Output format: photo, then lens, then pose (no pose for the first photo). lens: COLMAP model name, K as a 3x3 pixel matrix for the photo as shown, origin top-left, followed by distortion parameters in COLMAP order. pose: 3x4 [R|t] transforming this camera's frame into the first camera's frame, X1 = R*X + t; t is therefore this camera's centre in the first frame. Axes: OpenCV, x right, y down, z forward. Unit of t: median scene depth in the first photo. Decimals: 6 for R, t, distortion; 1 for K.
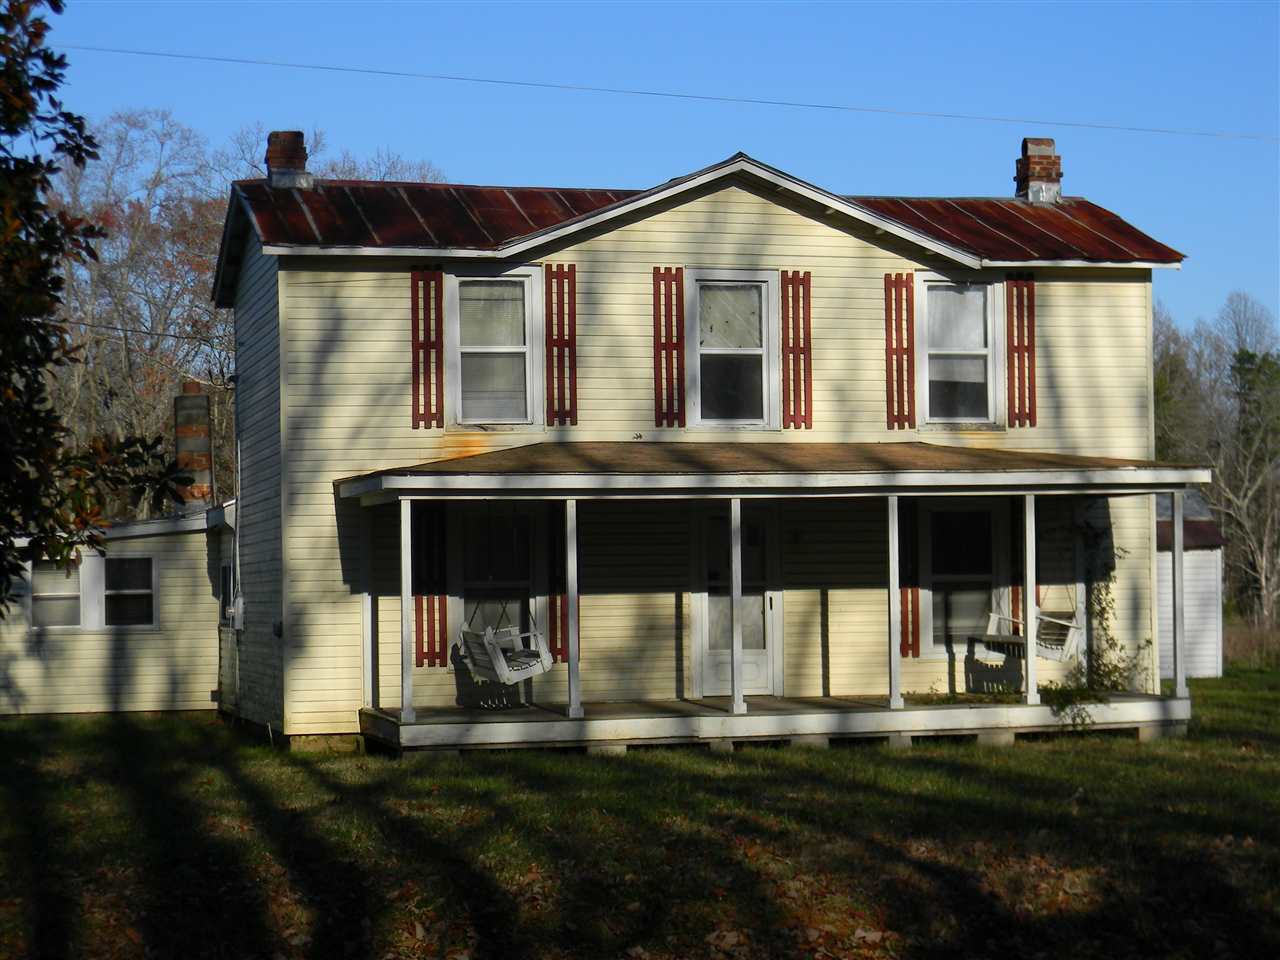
lens RADIAL K [[2746.4, 0, 645.4], [0, 2746.4, 482.2], [0, 0, 1]] dist [-0.025055, 0.000000]
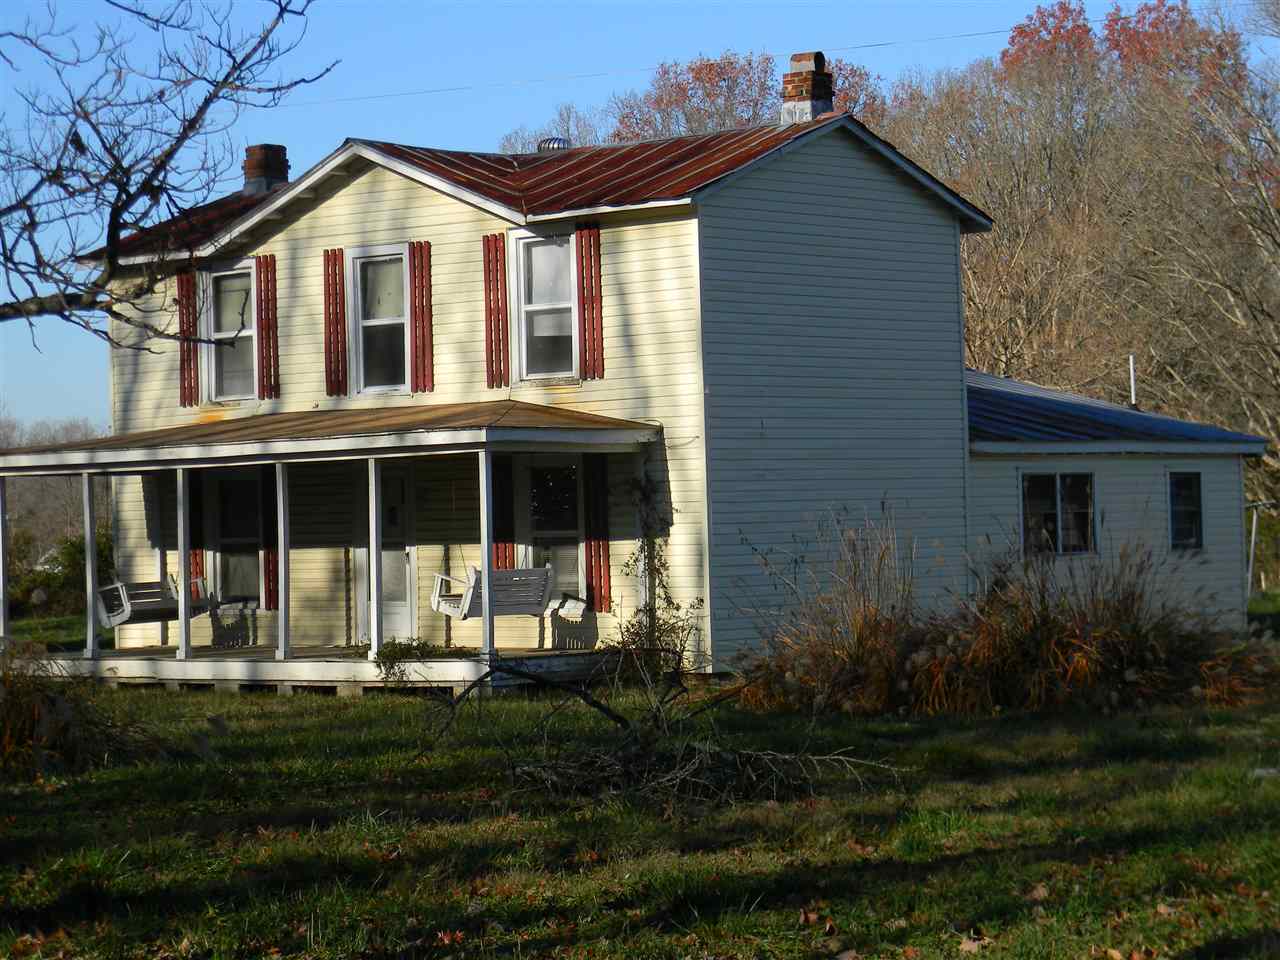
lens RADIAL K [[3391.4, 0, 642.7], [0, 3391.4, 482.5], [0, 0, 1]] dist [-0.041158, 0.000000]
pose [[0.551931, -0.010087, -0.833829, 1.193176], [0.046460, 0.998746, 0.018670, -0.005303], [0.832594, -0.049044, 0.551708, 0.357100]]
